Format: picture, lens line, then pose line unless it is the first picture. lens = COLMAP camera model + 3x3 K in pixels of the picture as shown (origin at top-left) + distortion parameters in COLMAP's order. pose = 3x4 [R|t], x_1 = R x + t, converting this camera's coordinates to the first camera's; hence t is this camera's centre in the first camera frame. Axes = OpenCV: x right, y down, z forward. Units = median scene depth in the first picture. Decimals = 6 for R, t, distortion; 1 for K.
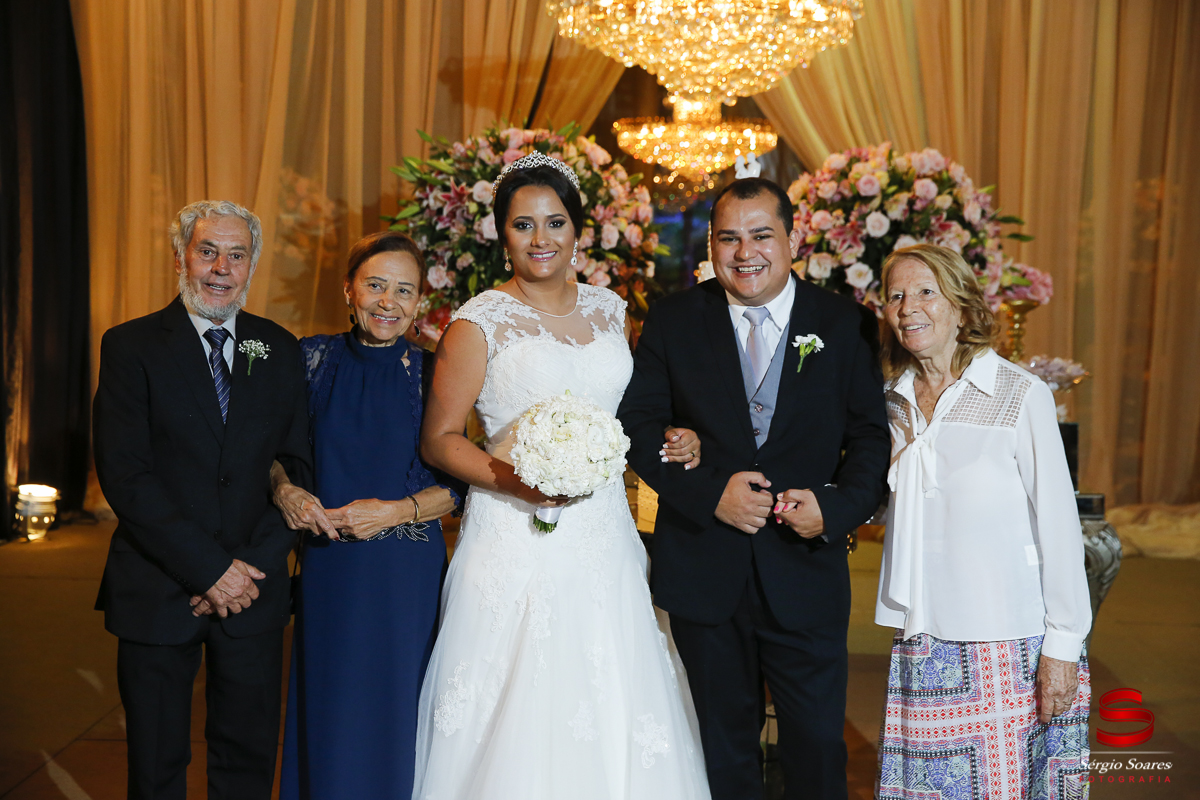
lens RADIAL K [[1803.0, 0, 597.9], [0, 1803.0, 402.0], [0, 0, 1]] dist [0.116846, 0.000000]
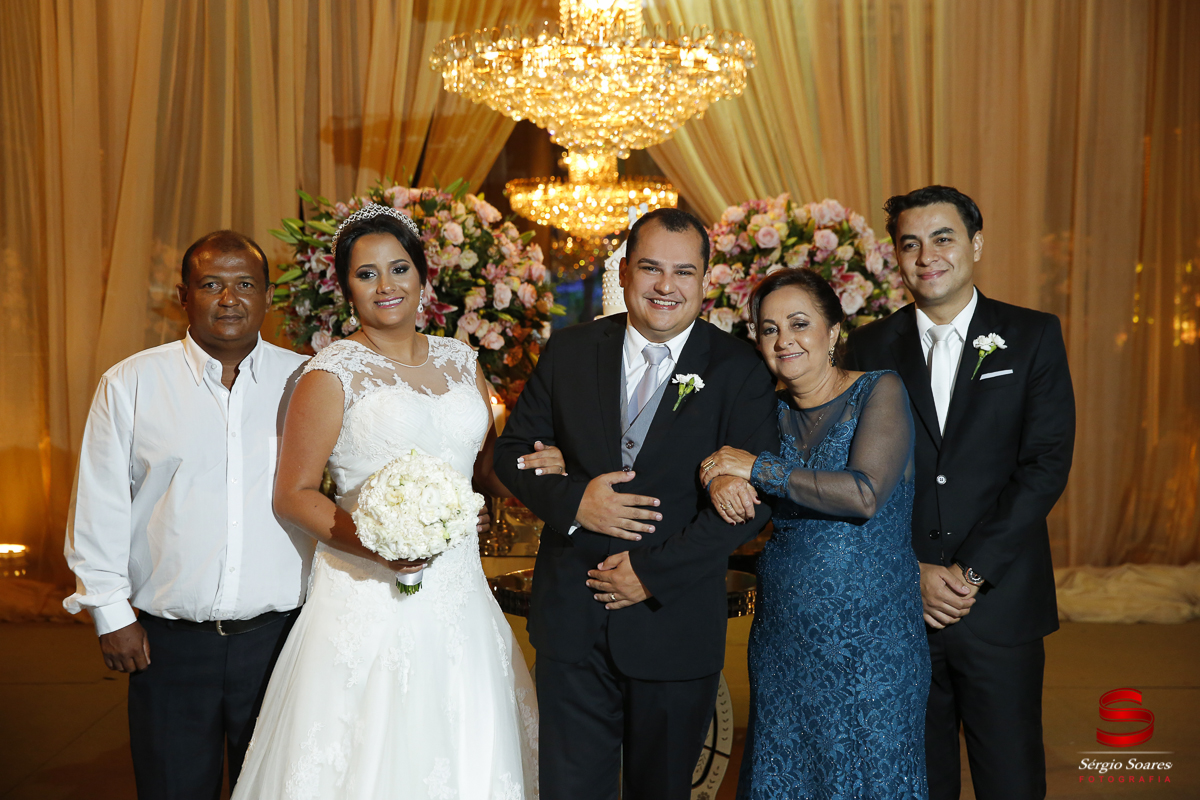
lens RADIAL K [[1969.7, 0, 607.7], [0, 1969.7, 401.1], [0, 0, 1]] dist [0.142521, 0.000000]
pose [[0.998064, -0.027648, 0.055721, 0.002568], [0.030229, 0.998483, -0.046012, 0.013915], [-0.054364, 0.047607, 0.997386, -0.045483]]
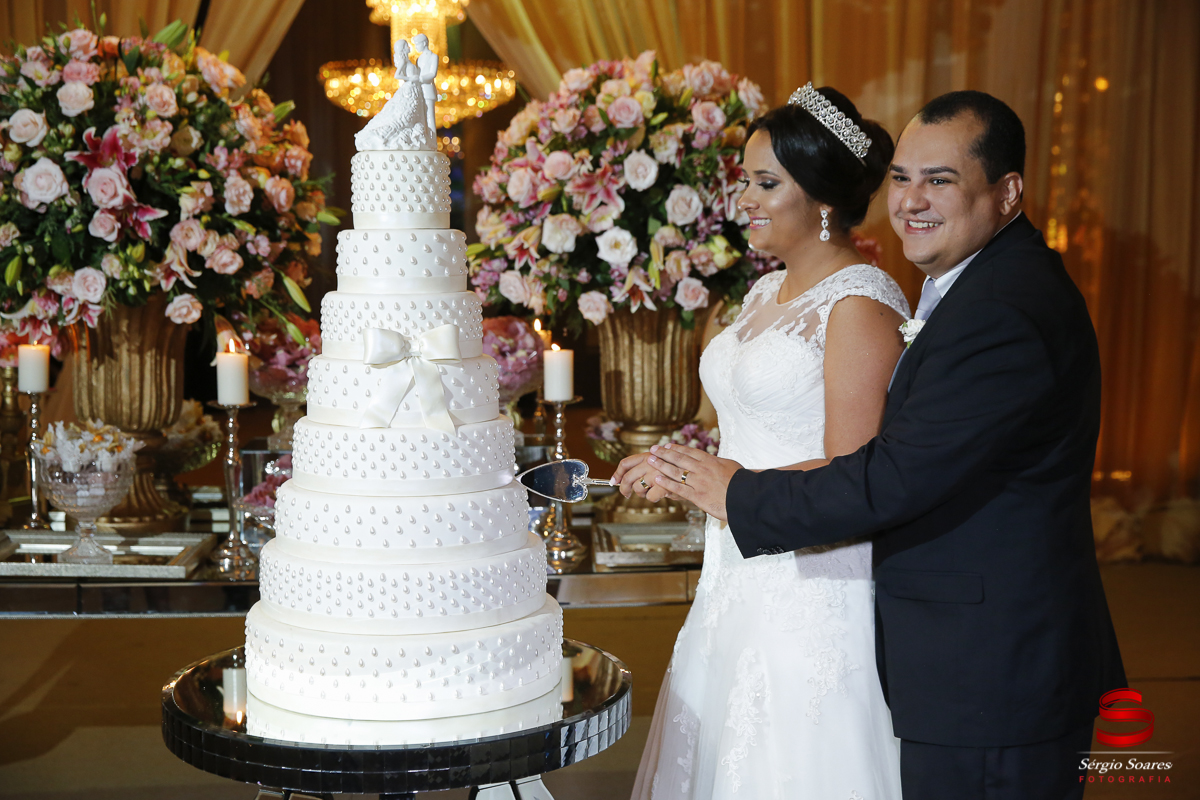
lens RADIAL K [[1652.5, 0, 603.5], [0, 1652.5, 398.1], [0, 0, 1]] dist [0.104276, 0.000000]
pose [[0.990540, -0.037290, 0.132058, 0.054900], [0.034413, 0.999119, 0.024001, -0.027948], [-0.132837, -0.019230, 0.990951, 0.380840]]
